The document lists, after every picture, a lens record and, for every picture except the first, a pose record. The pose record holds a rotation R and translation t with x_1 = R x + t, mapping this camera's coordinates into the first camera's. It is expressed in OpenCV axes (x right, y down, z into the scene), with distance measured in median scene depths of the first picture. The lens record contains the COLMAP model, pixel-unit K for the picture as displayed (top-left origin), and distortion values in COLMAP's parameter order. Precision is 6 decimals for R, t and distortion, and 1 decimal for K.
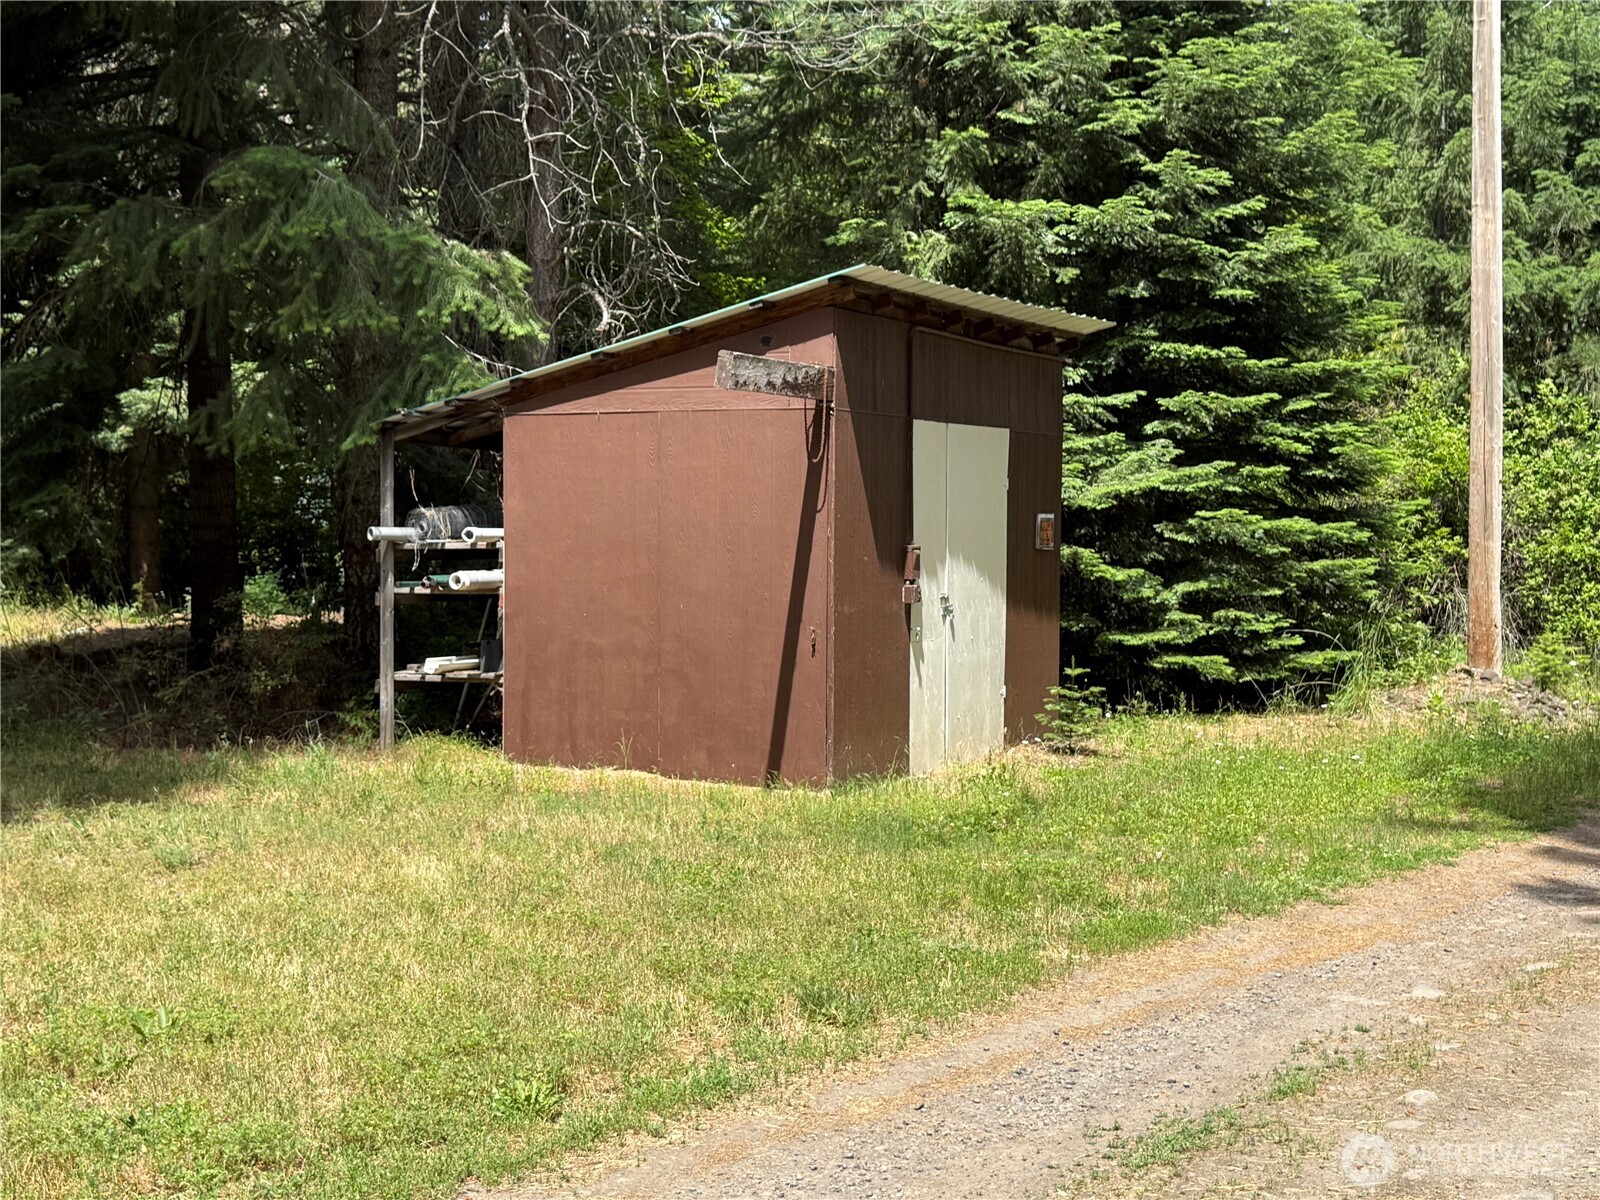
lens RADIAL K [[2003.7, 0, 800.0], [0, 2003.7, 600.0], [0, 0, 1]] dist [0.211777, 0.009131]
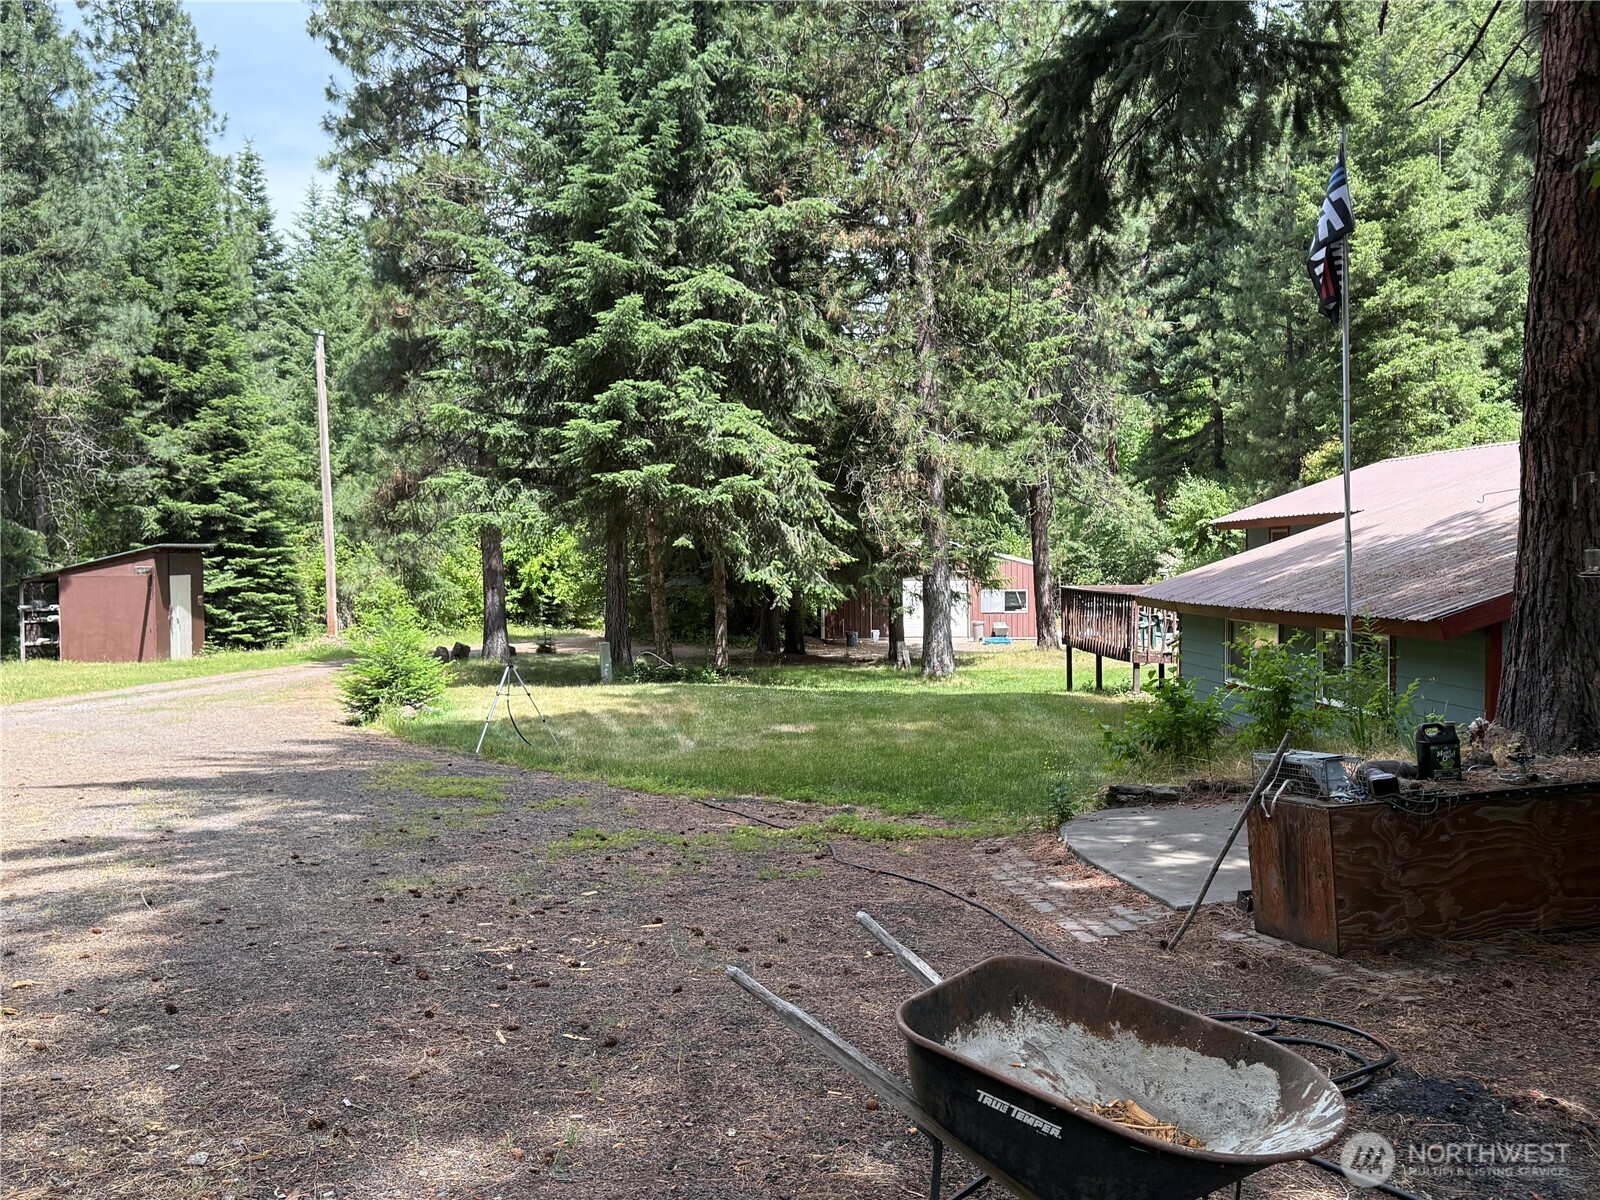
lens RADIAL K [[1490.8, 0, 800.0], [0, 1490.8, 600.0], [0, 0, 1]] dist [0.058501, -0.005700]
pose [[0.854000, -0.028552, 0.519490, -0.319890], [0.037195, 0.999289, -0.006223, 0.019788], [-0.518943, 0.024637, 0.854454, -1.672814]]
